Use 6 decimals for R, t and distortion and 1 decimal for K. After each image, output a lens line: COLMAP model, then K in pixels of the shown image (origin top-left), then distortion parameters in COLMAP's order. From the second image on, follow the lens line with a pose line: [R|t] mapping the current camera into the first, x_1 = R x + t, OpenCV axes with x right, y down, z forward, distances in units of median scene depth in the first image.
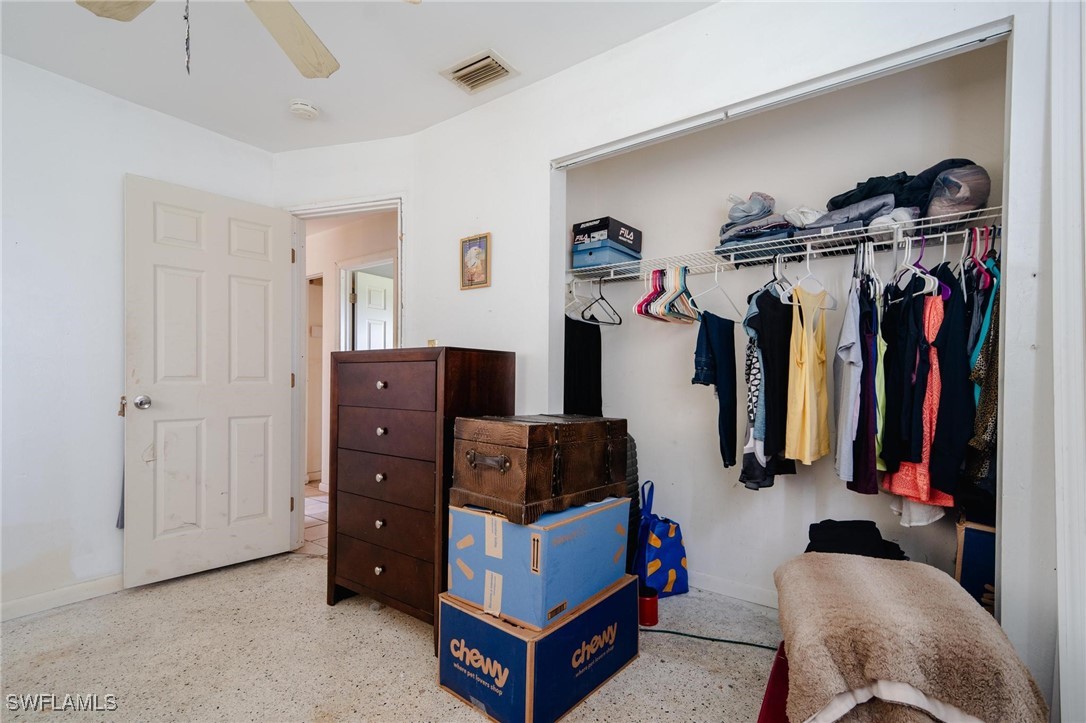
lens RADIAL K [[500.3, 0, 546.1], [0, 500.3, 382.3], [0, 0, 1]] dist [0.018911, -0.000285]
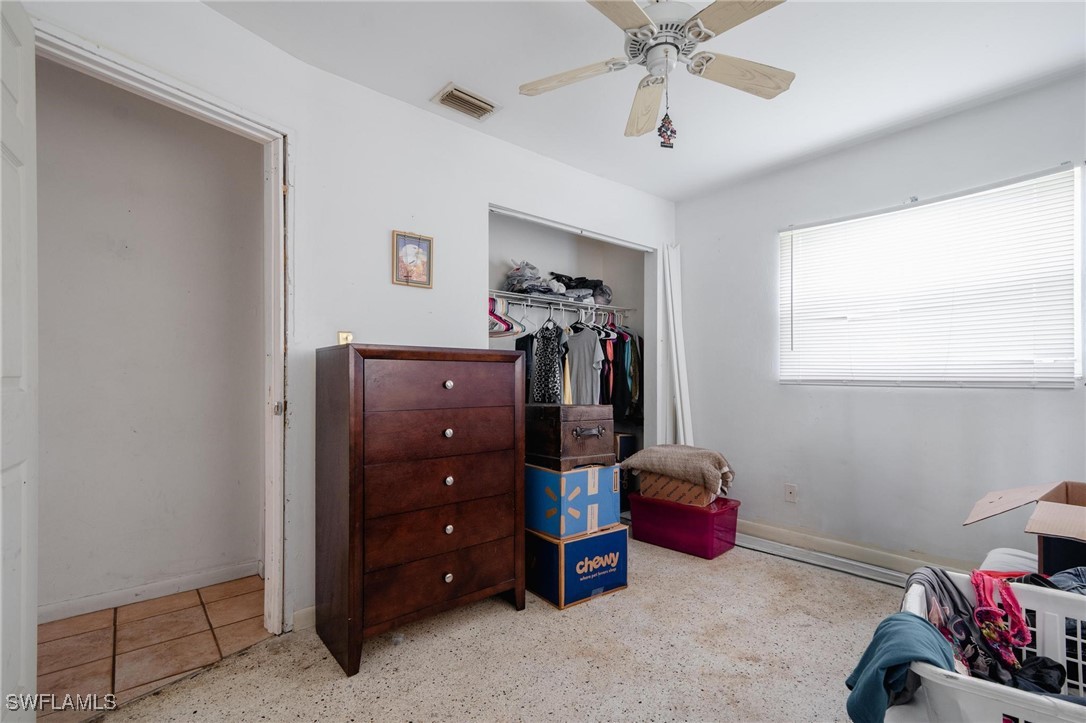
lens RADIAL K [[500.3, 0, 543.6], [0, 500.3, 377.2], [0, 0, 1]] dist [0.018911, -0.000285]
pose [[0.233339, -0.006889, 0.972371, -1.533675], [0.007925, 0.999955, 0.005182, -0.015201], [-0.972363, 0.006497, 0.233383, 0.749695]]
